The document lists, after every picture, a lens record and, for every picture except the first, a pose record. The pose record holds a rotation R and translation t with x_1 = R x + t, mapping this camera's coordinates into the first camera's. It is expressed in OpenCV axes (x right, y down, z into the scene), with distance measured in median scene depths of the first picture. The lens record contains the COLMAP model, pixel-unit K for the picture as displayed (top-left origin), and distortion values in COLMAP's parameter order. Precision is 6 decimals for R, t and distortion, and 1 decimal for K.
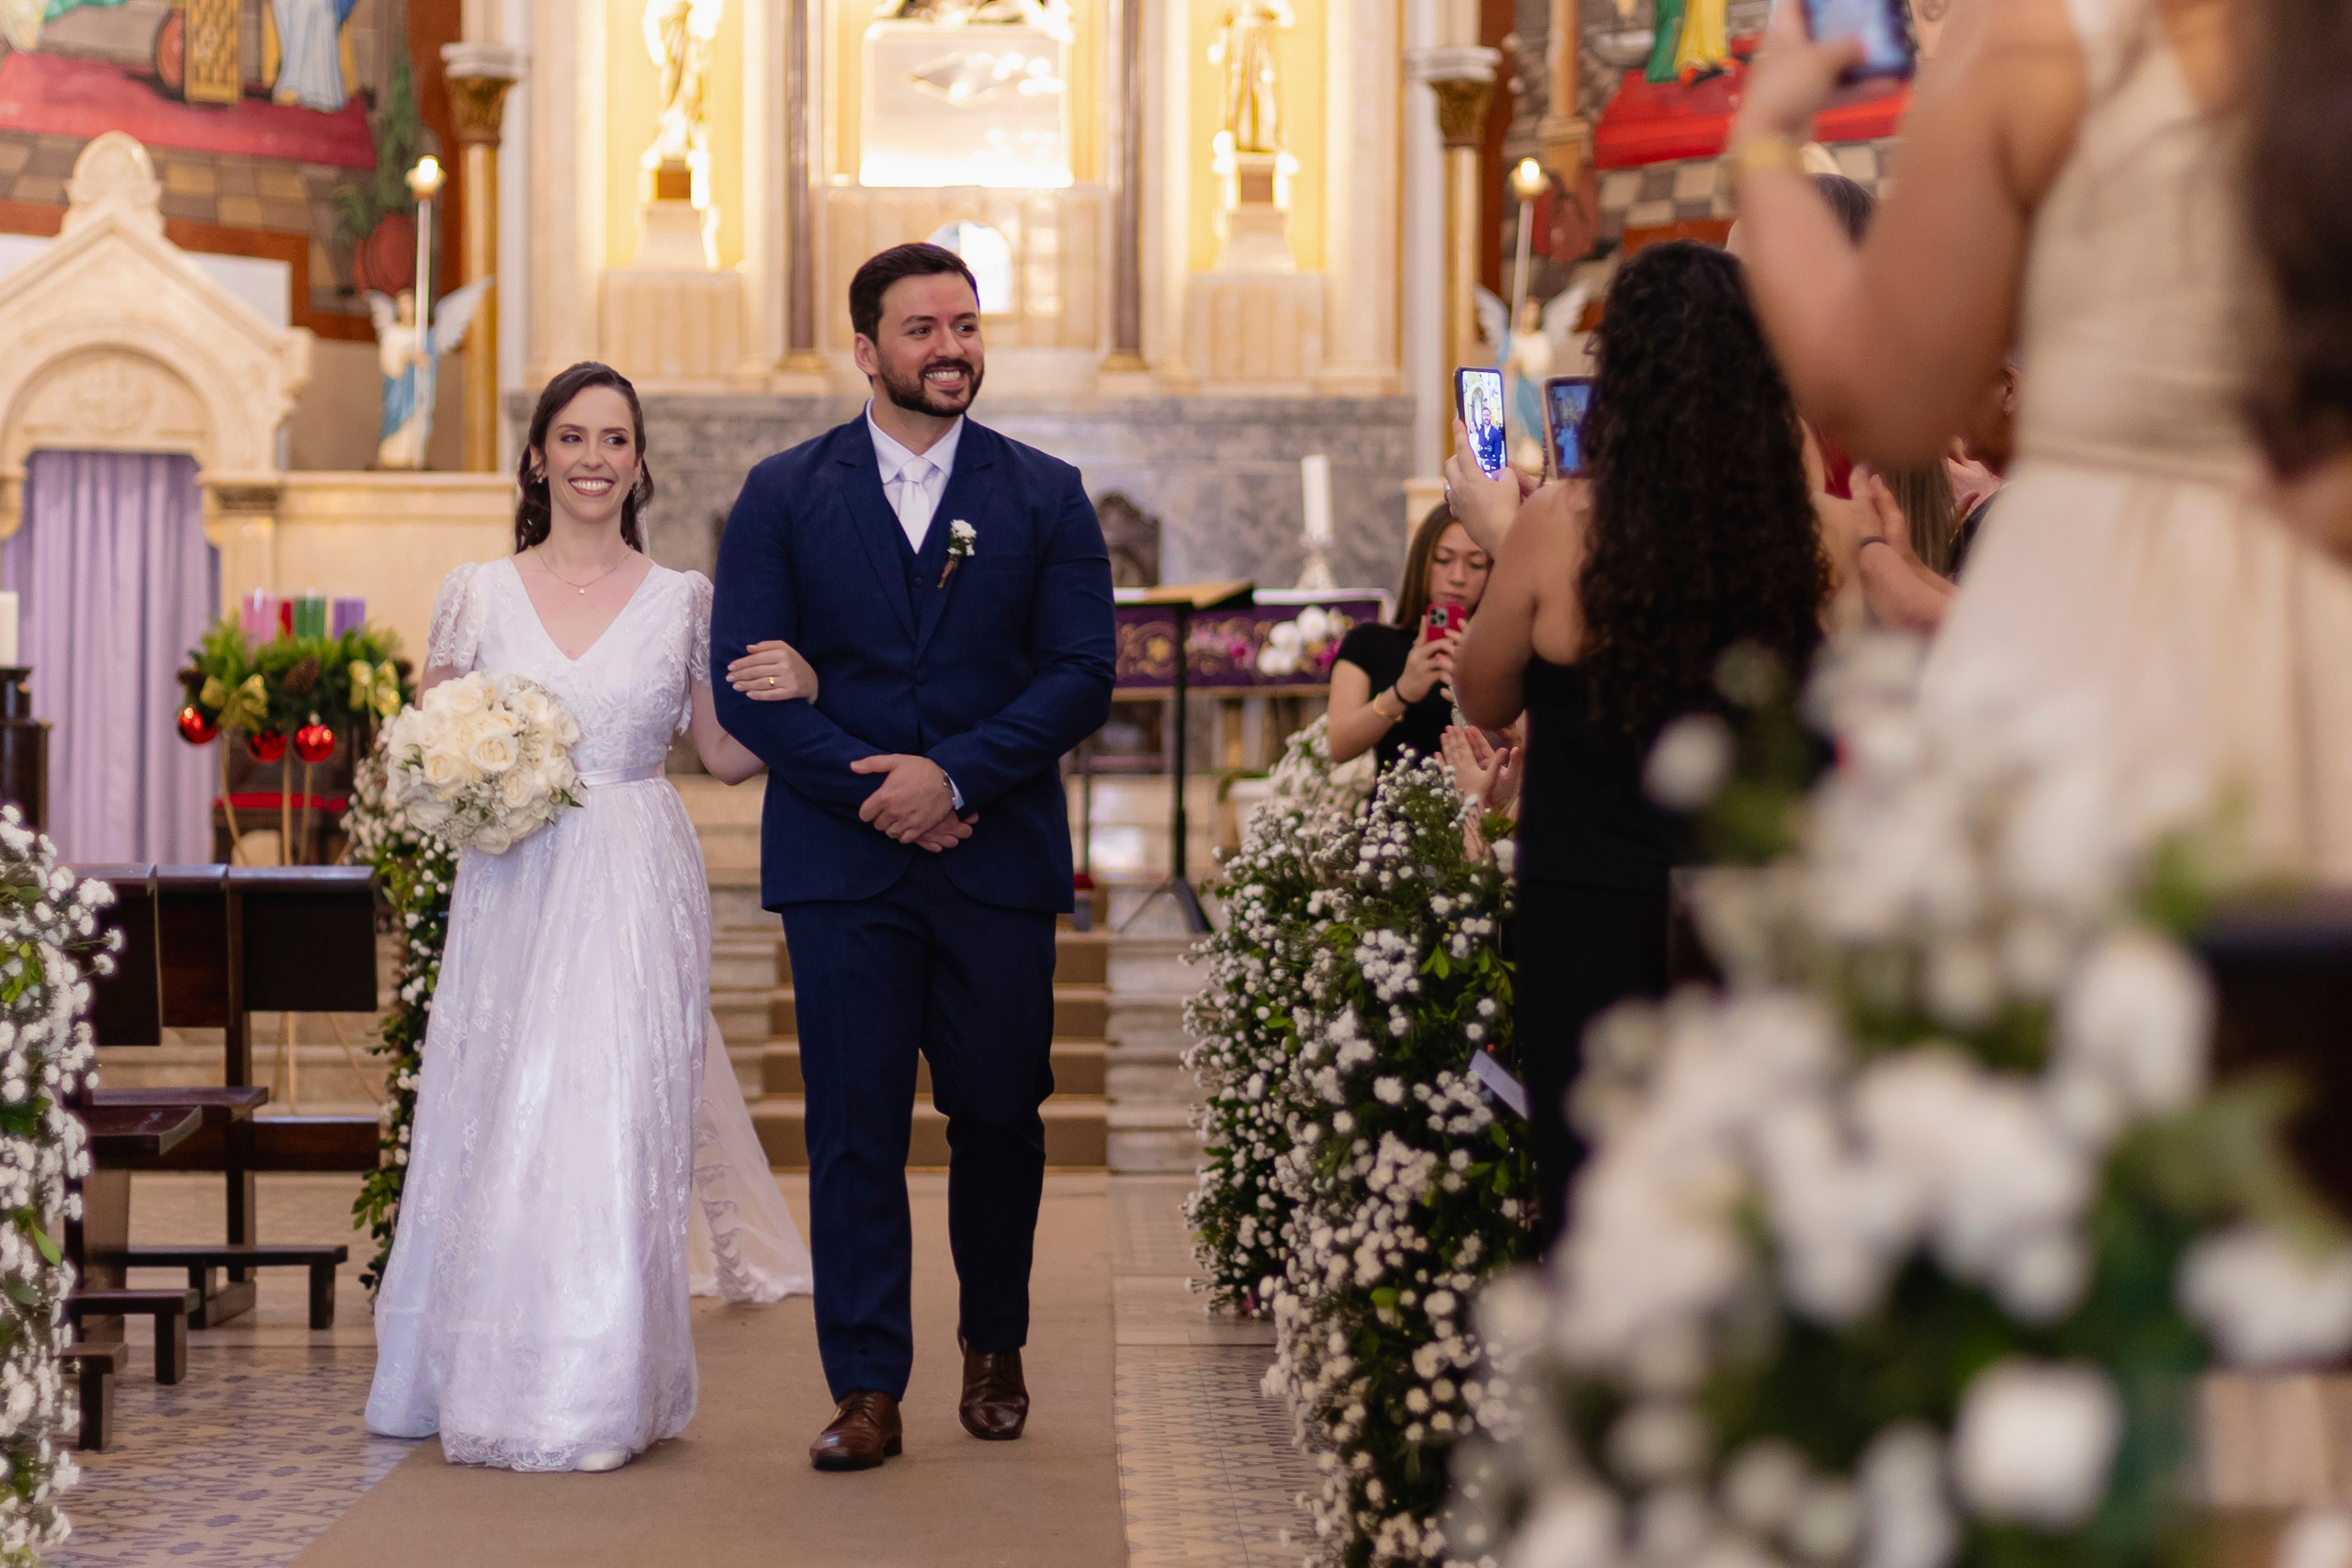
lens RADIAL K [[5624.1, 0, 1212.2], [0, 5624.1, 776.9], [0, 0, 1]] dist [0.083506, 0.154248]
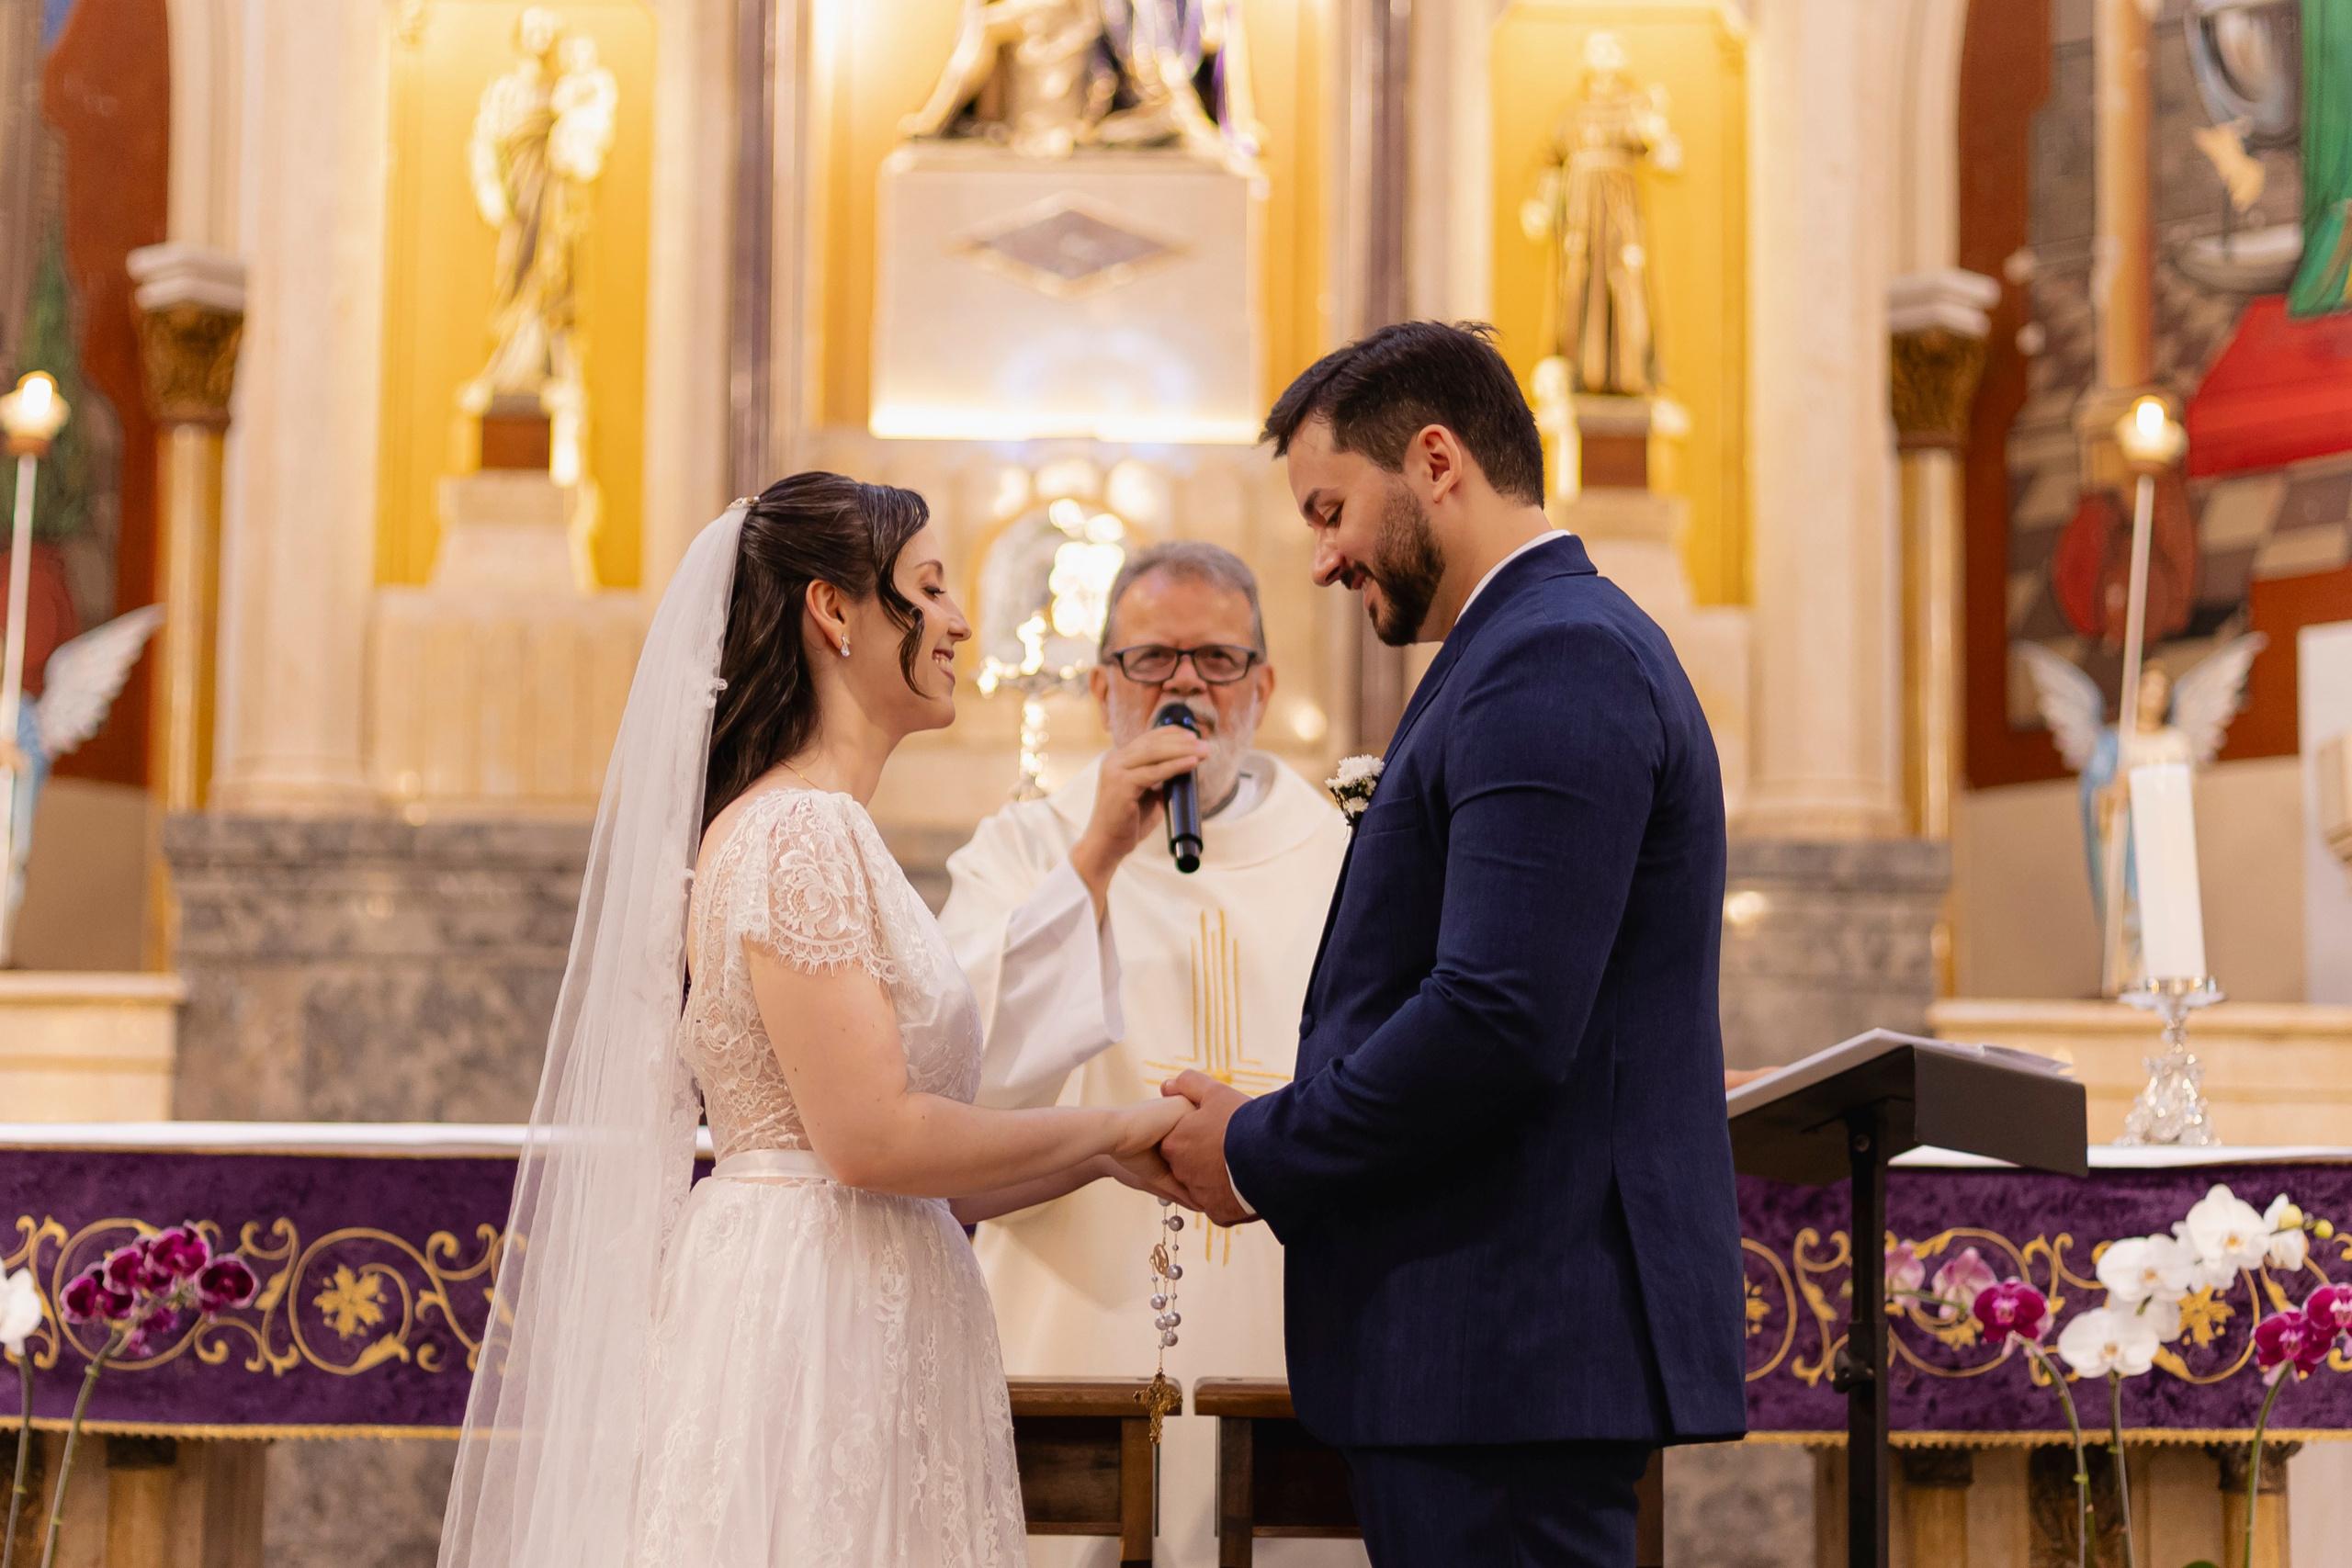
lens RADIAL K [[5401.0, 0, 1176.0], [0, 5401.0, 784.0], [0, 0, 1]] dist [0.096099, 0.249261]
pose [[0.999951, 0.009238, -0.003640, -0.031306], [-0.009629, 0.991659, -0.128532, -0.008675], [0.002423, 0.128560, 0.991699, 0.498950]]
